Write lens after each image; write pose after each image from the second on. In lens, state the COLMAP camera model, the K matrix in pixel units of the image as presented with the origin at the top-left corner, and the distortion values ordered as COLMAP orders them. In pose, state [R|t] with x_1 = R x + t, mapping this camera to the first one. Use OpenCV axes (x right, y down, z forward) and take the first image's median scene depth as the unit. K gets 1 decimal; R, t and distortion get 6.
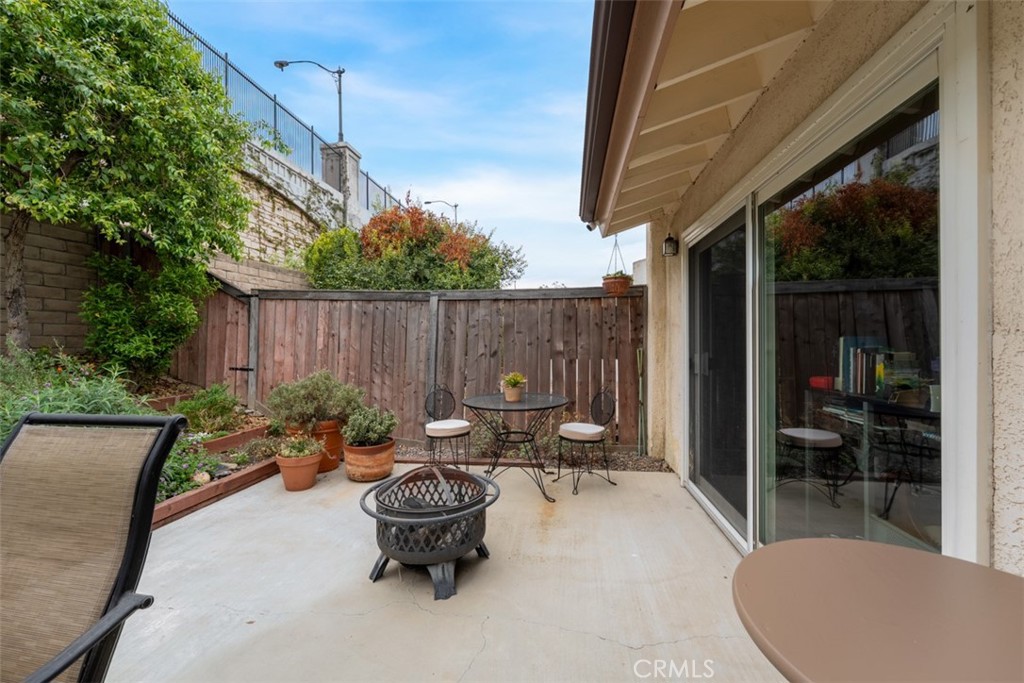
lens RADIAL K [[406.6, 0, 512.0], [0, 406.6, 341.5], [0, 0, 1]] dist [-0.000192, 0.000126]
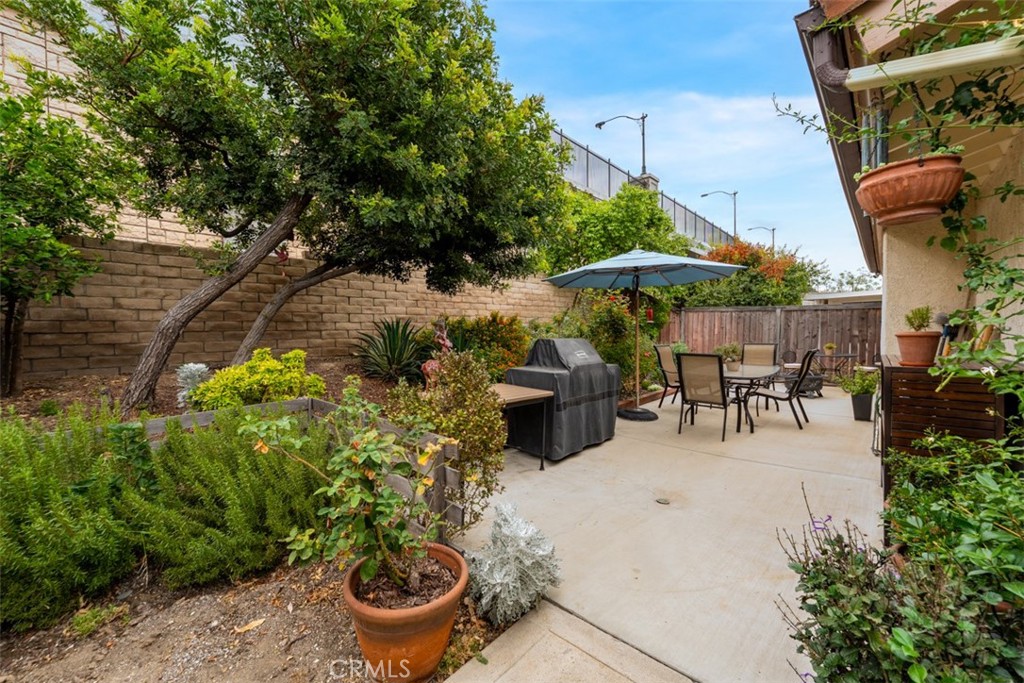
lens RADIAL K [[406.6, 0, 512.0], [0, 406.6, 341.5], [0, 0, 1]] dist [-0.000192, 0.000126]
pose [[0.821032, 0.013175, -0.570730, -0.116158], [0.005394, 0.999510, 0.030833, -0.014343], [0.570856, -0.028394, 0.820559, -1.438335]]
